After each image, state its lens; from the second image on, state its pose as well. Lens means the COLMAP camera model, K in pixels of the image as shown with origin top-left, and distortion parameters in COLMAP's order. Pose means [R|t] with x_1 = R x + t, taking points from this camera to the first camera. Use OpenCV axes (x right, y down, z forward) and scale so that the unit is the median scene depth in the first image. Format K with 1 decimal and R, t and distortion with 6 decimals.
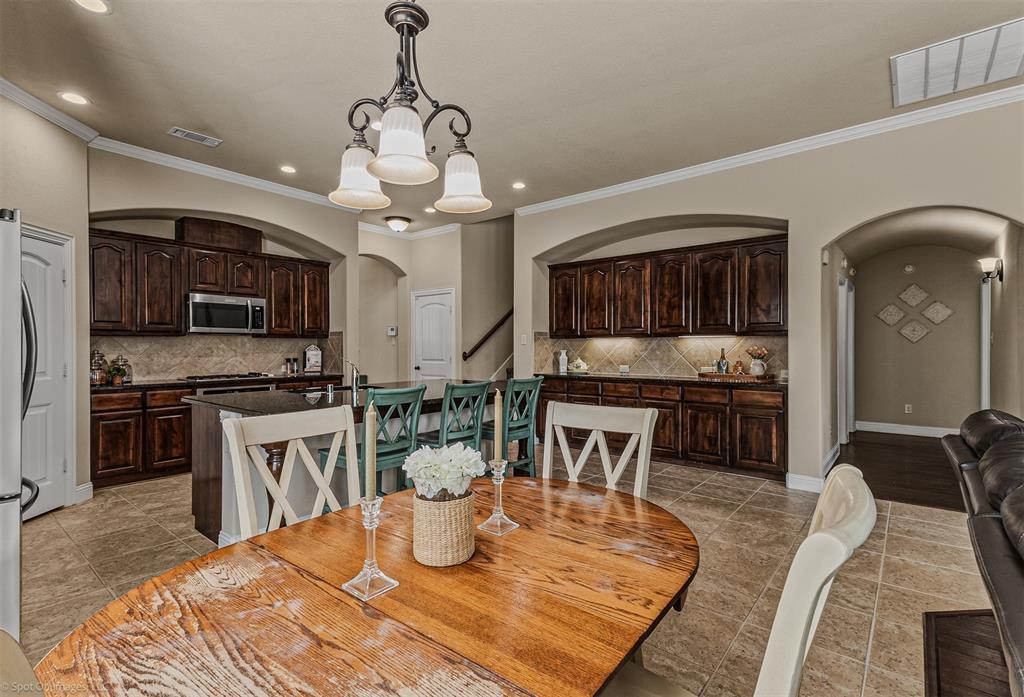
lens RADIAL K [[495.4, 0, 513.9], [0, 495.4, 349.7], [0, 0, 1]] dist [-0.003651, -0.000395]
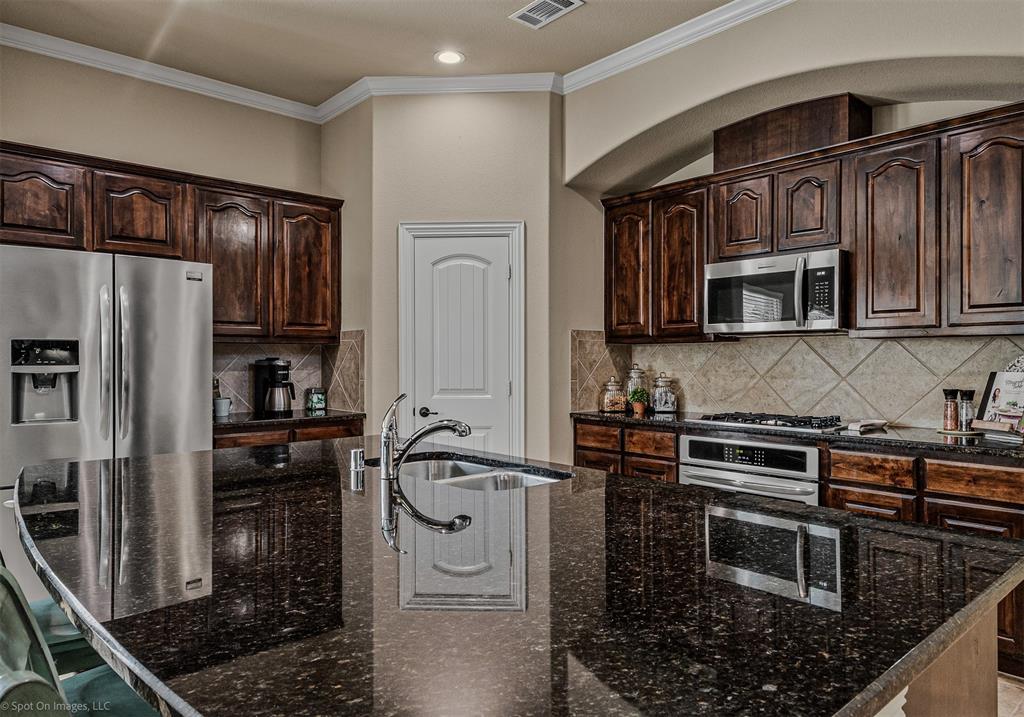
lens RADIAL K [[667.6, 0, 513.7], [0, 667.6, 361.4], [0, 0, 1]] dist [0.009182, 0.000659]
pose [[-0.149461, 0.010259, -0.988714, 0.133035], [0.001287, 0.999947, 0.010181, -0.012148], [0.988767, 0.000249, -0.149466, 0.900706]]
